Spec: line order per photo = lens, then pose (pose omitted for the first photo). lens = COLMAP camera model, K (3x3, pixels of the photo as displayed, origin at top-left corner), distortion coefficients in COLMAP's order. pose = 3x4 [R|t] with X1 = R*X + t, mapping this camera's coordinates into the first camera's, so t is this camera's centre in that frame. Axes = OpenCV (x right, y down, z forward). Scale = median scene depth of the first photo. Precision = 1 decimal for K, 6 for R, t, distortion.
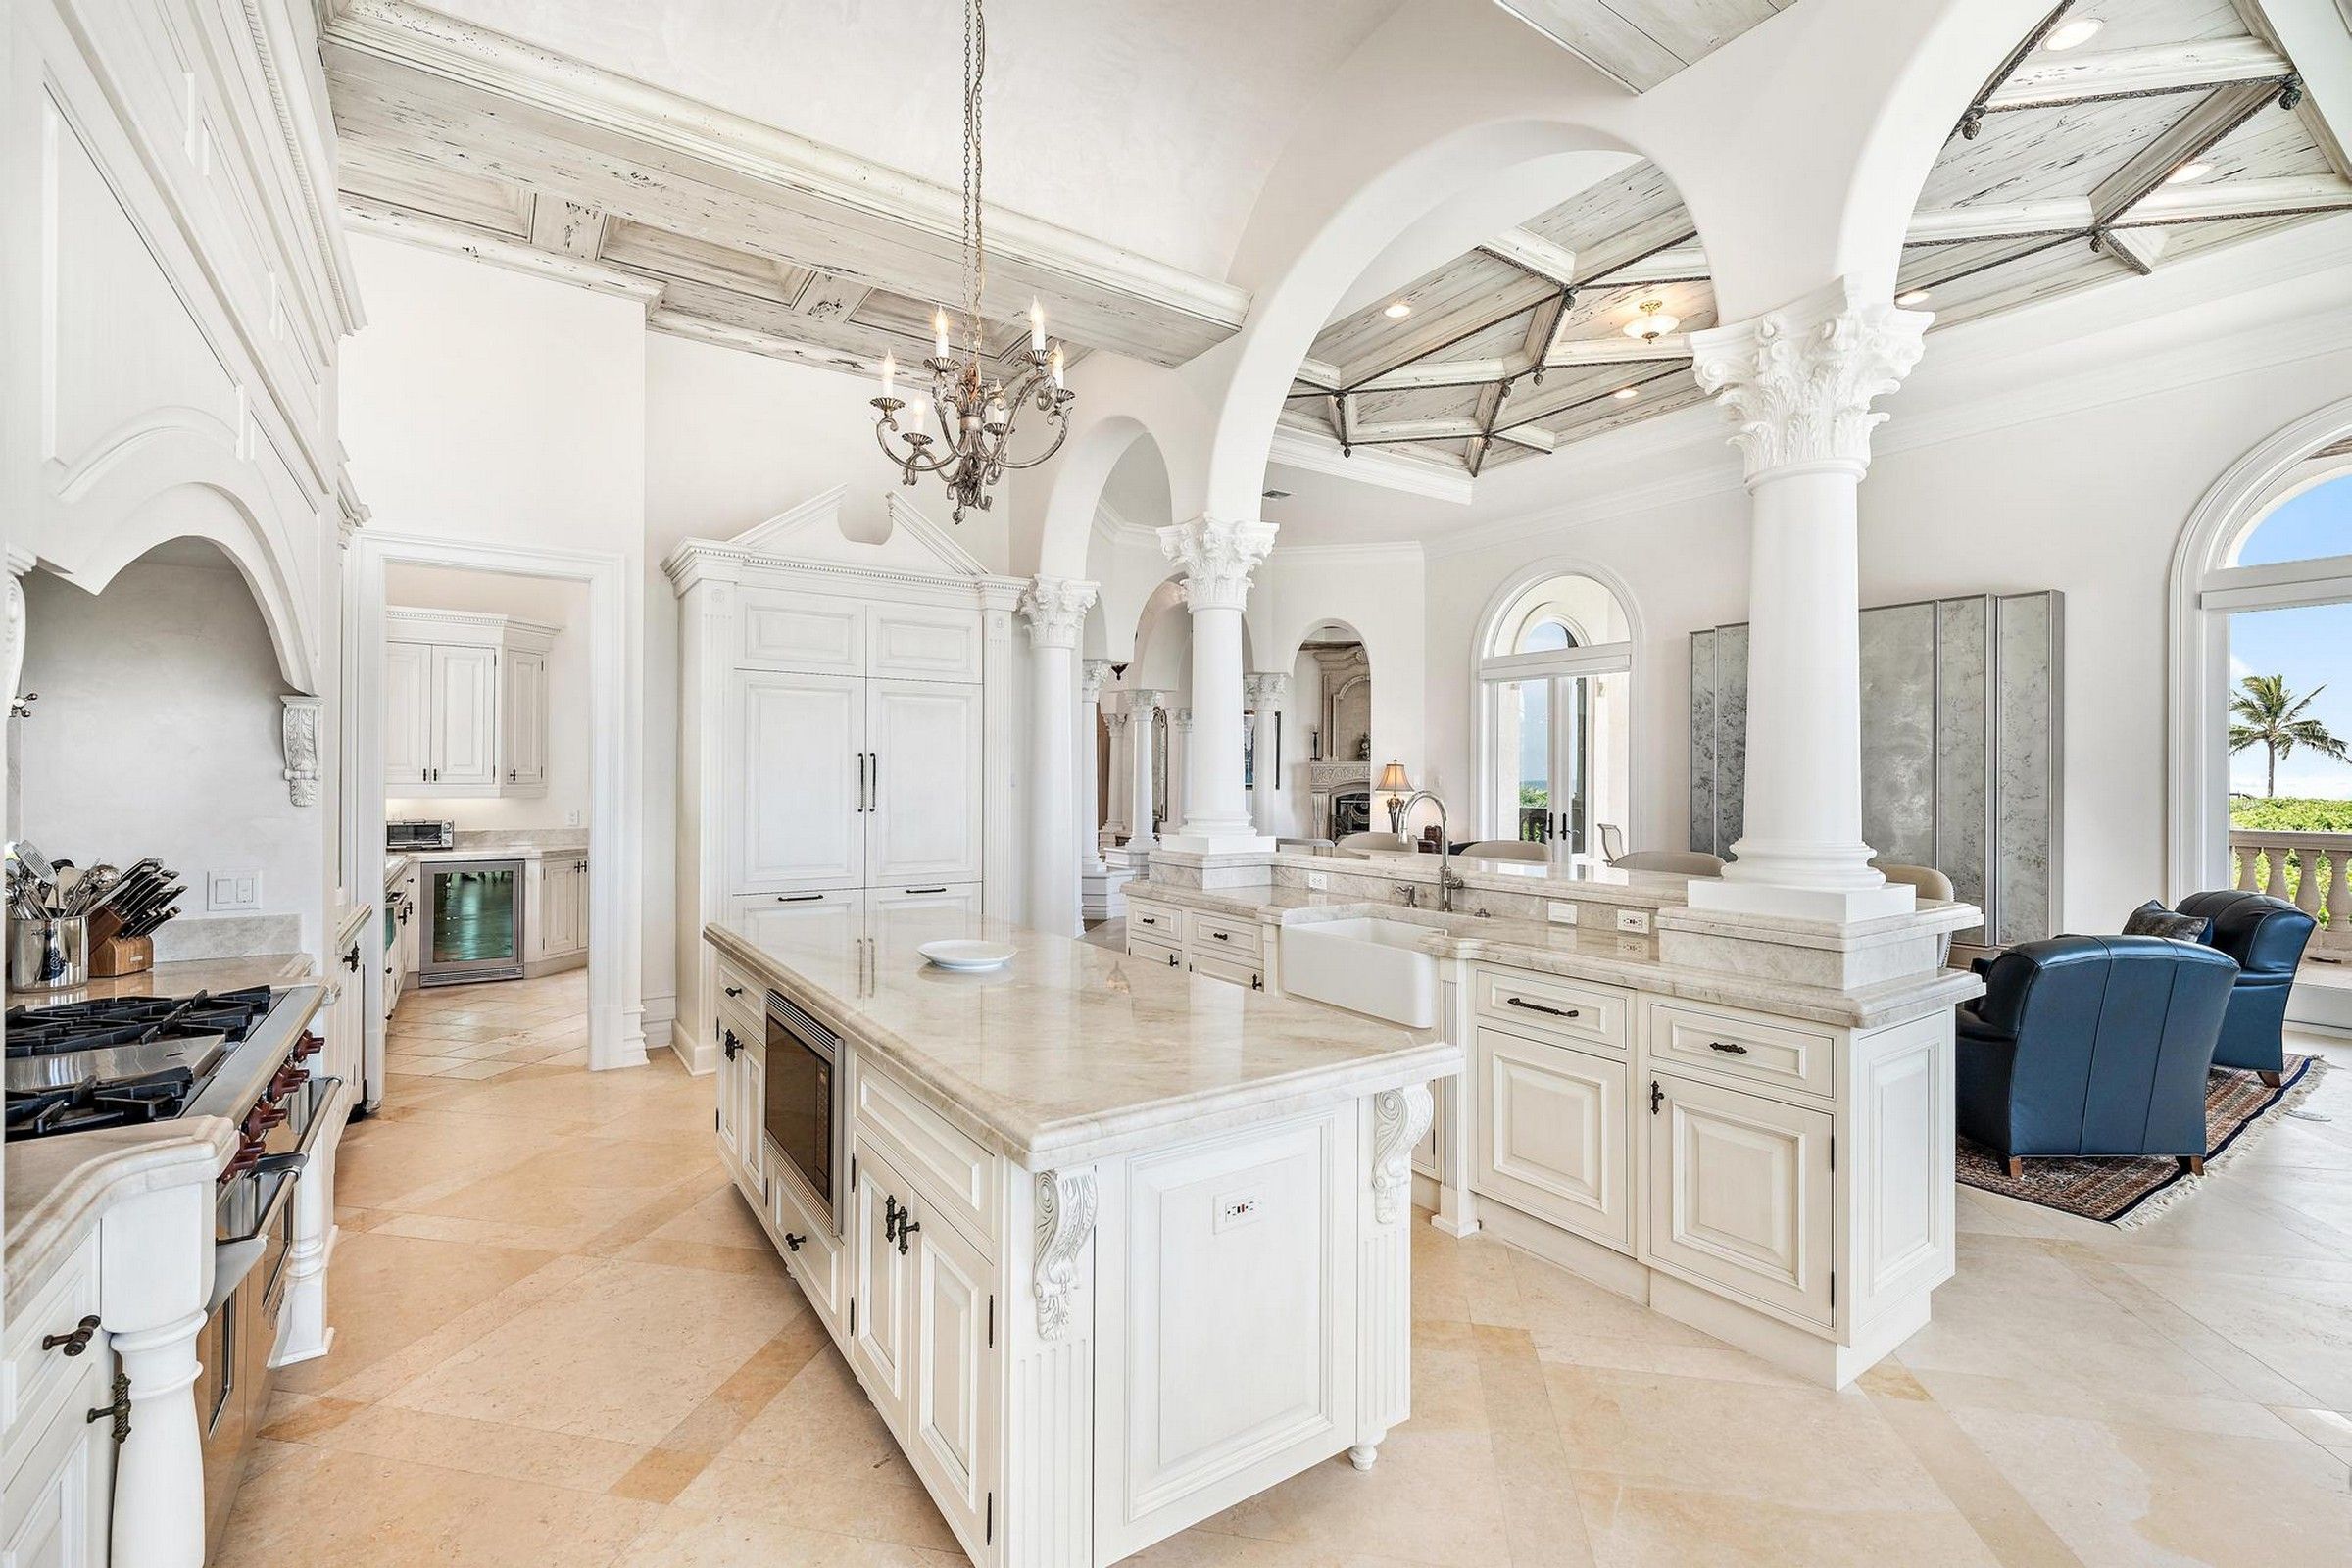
lens RADIAL K [[1032.2, 0, 1171.8], [0, 1032.2, 776.1], [0, 0, 1]] dist [0.000585, -0.000011]
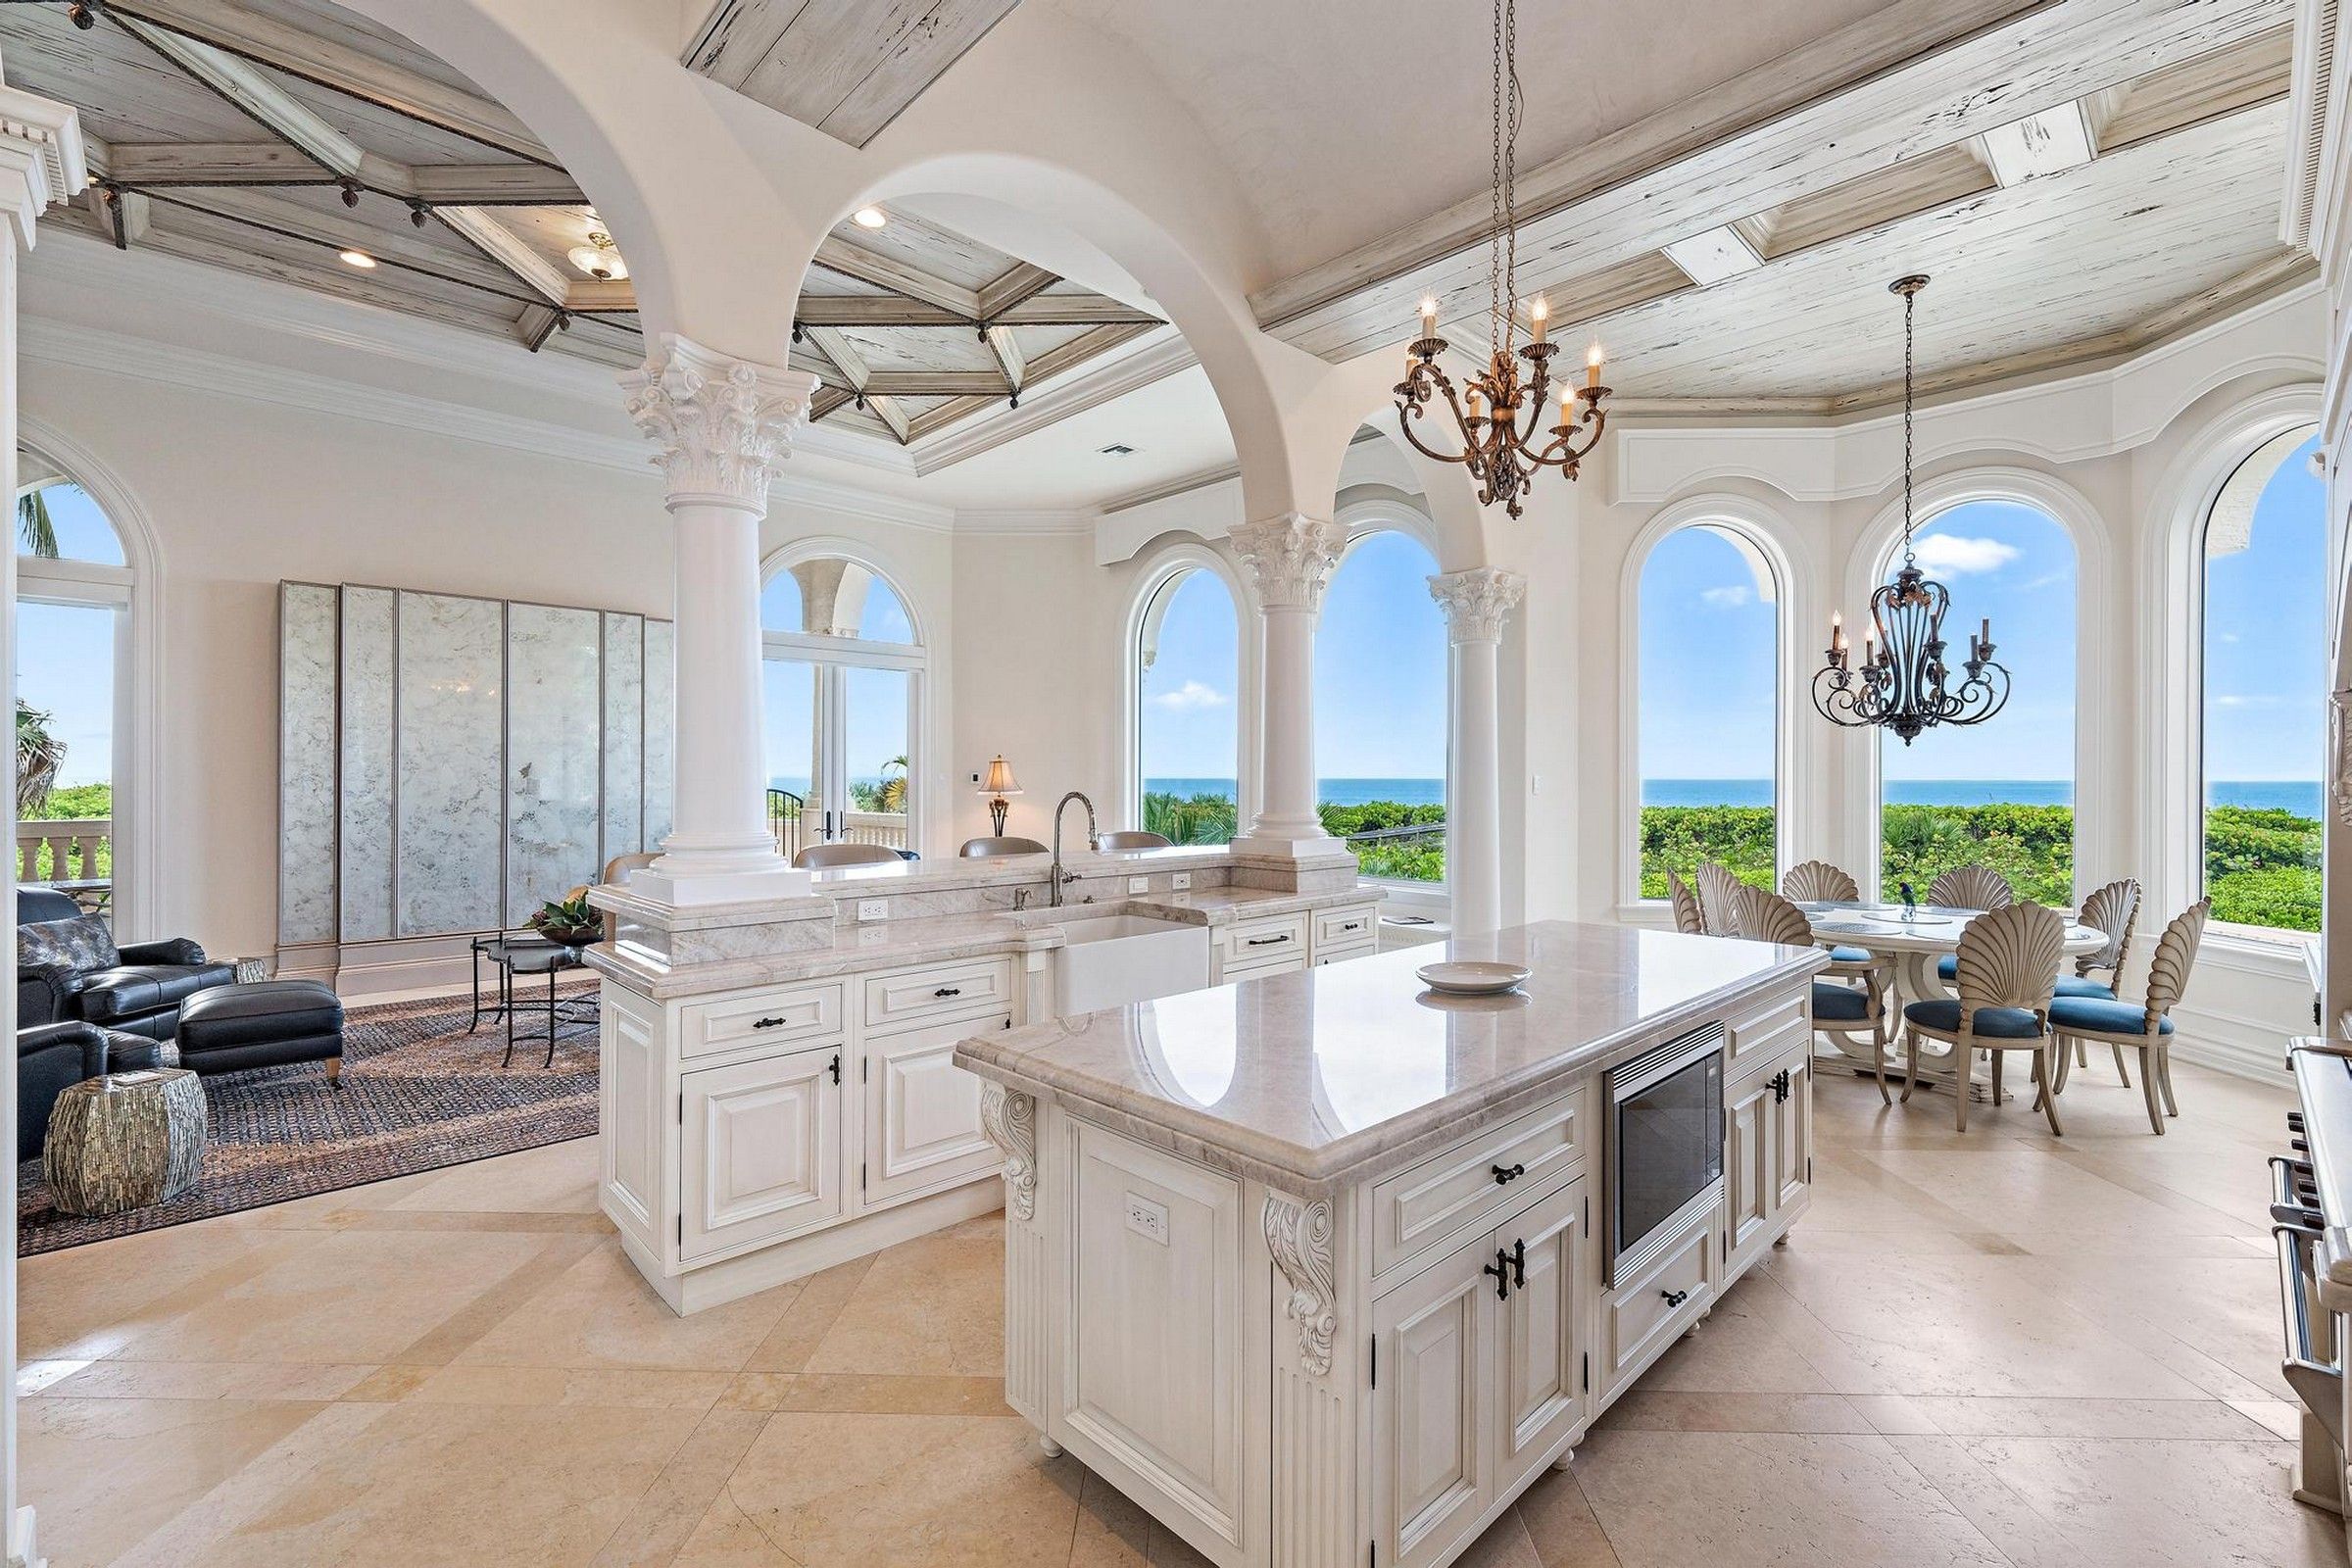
lens RADIAL K [[1032.2, 0, 1171.8], [0, 1032.2, 776.1], [0, 0, 1]] dist [0.000585, -0.000011]
pose [[-0.182952, -0.004936, 0.983110, -0.653543], [-0.007168, 0.999968, 0.003686, -0.004840], [-0.983096, -0.006373, -0.182981, 0.892030]]
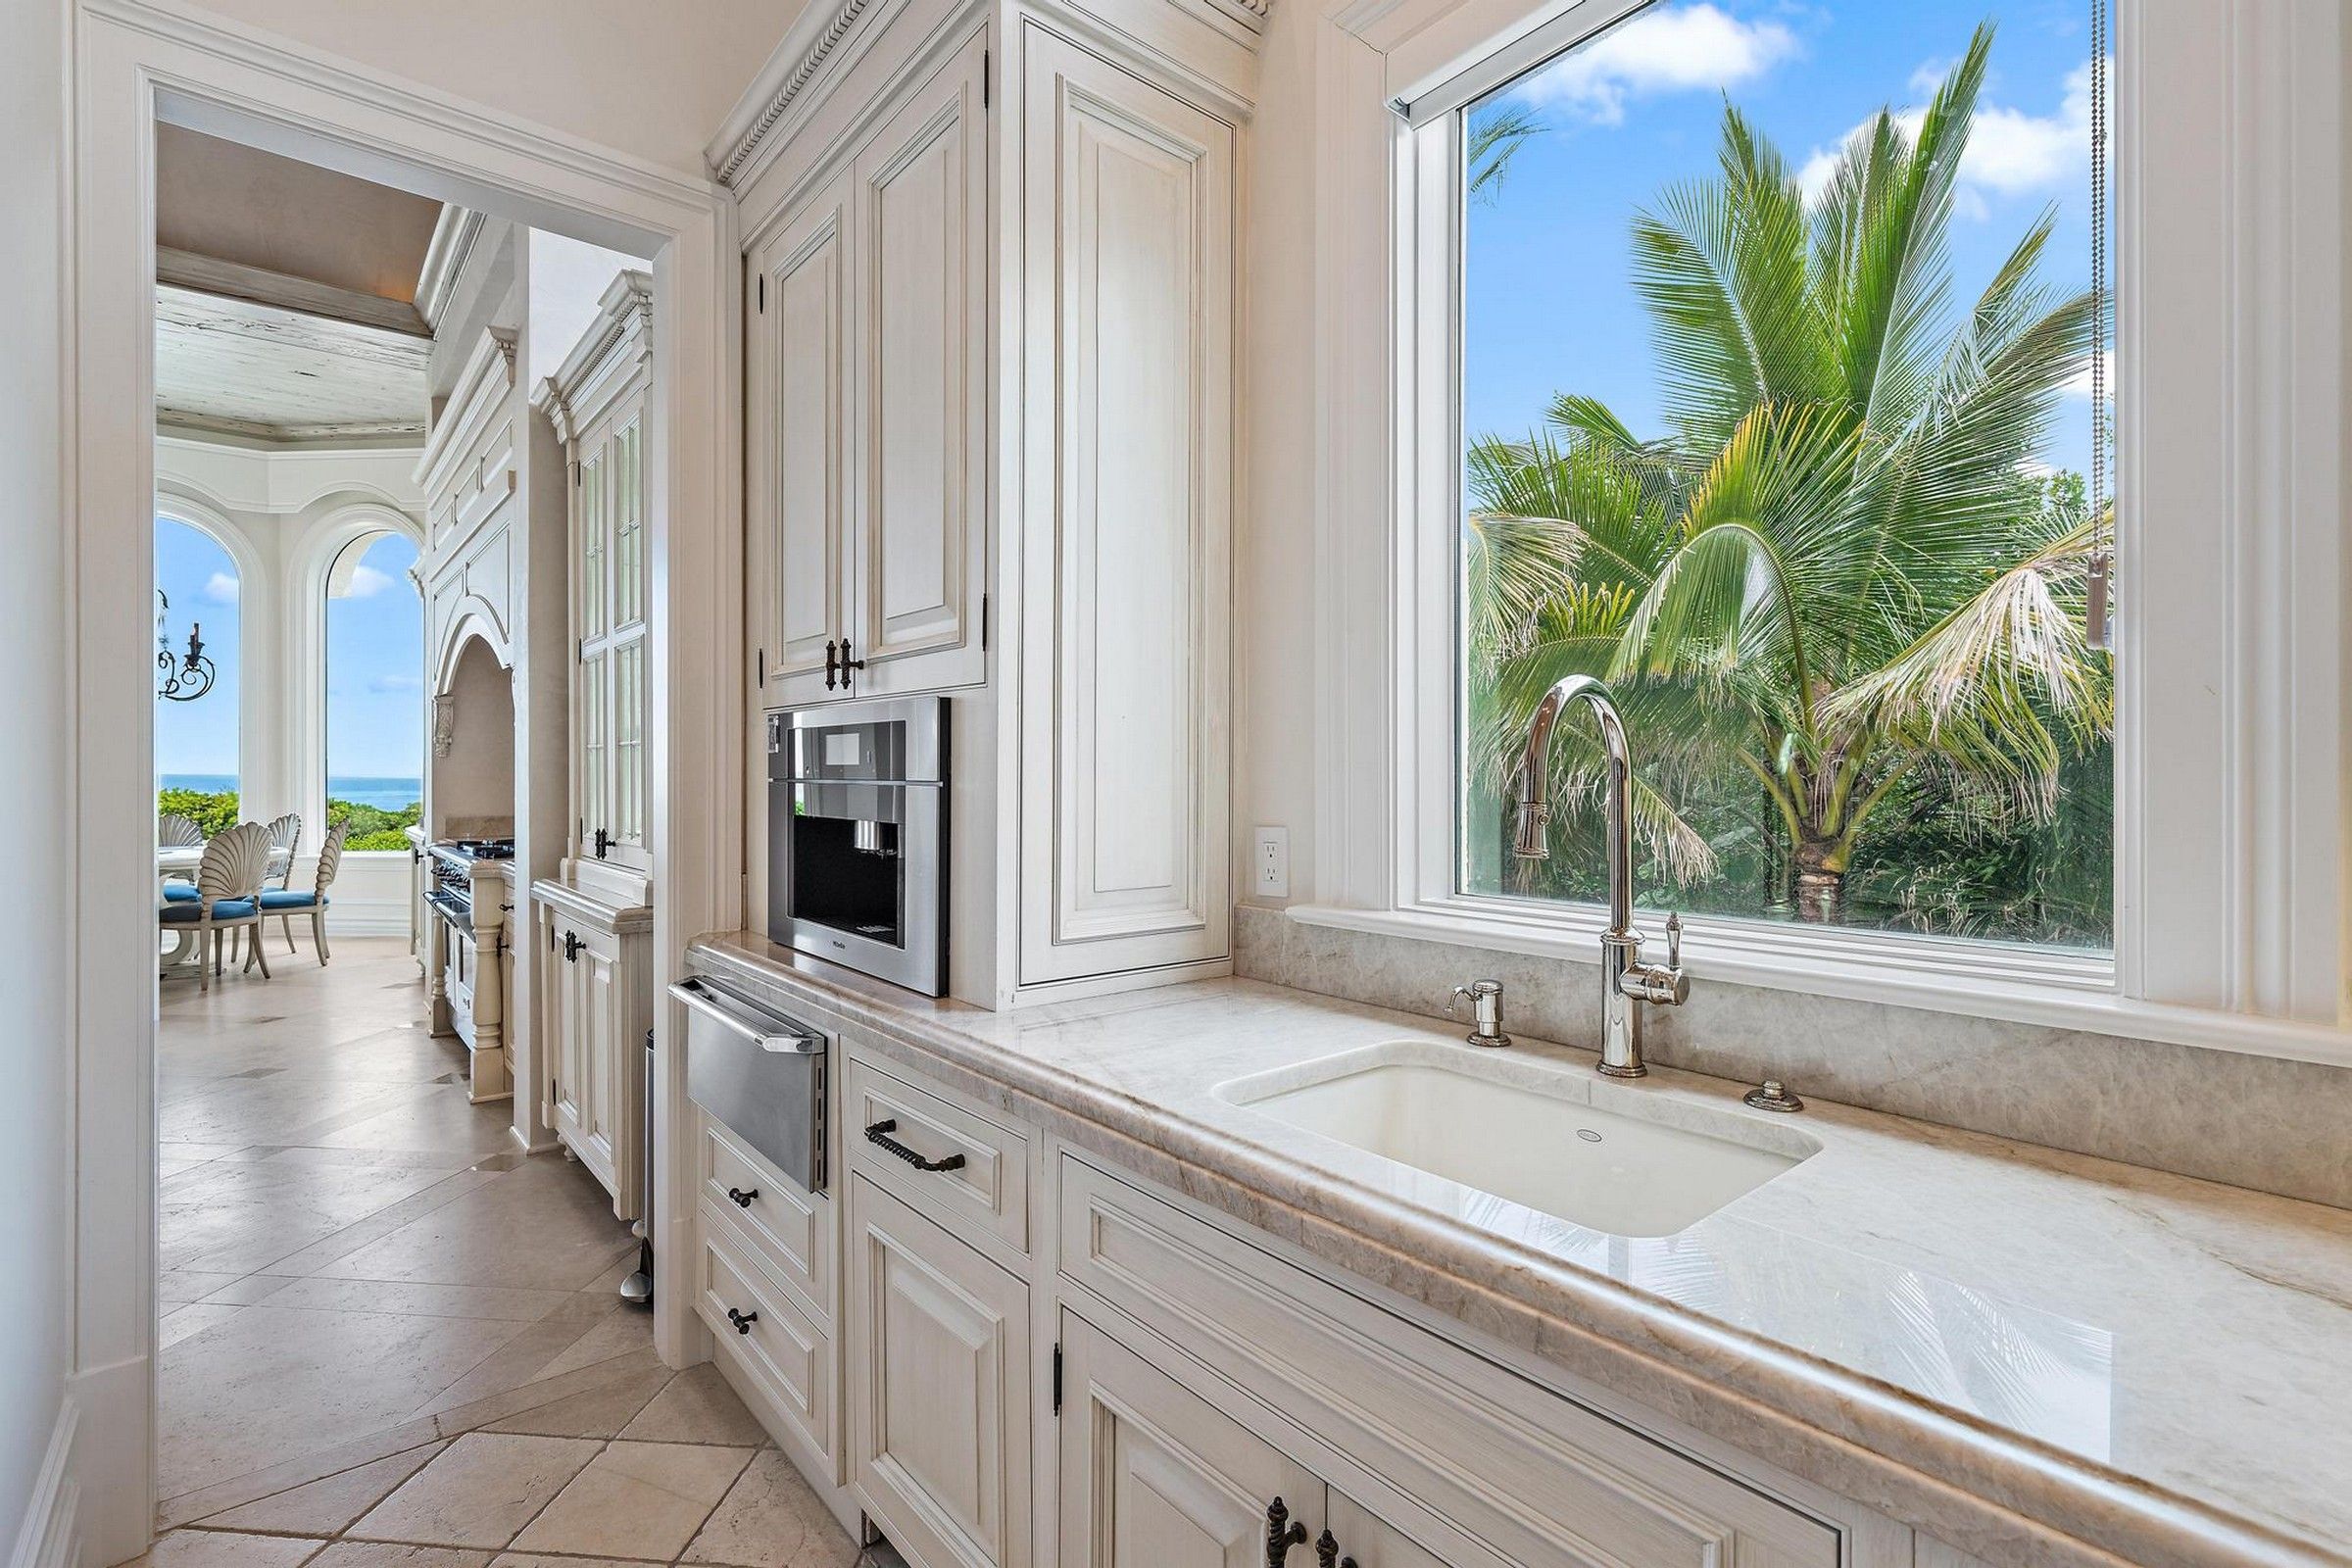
lens RADIAL K [[1088.8, 0, 1176.0], [0, 1088.8, 784.0], [0, 0, 1]] dist [0.001314, 0.000170]
pose [[-0.993932, -0.003495, -0.109941, -0.757598], [-0.004963, 0.999902, 0.013079, 0.006898], [0.109884, 0.013545, -0.993852, 1.120400]]
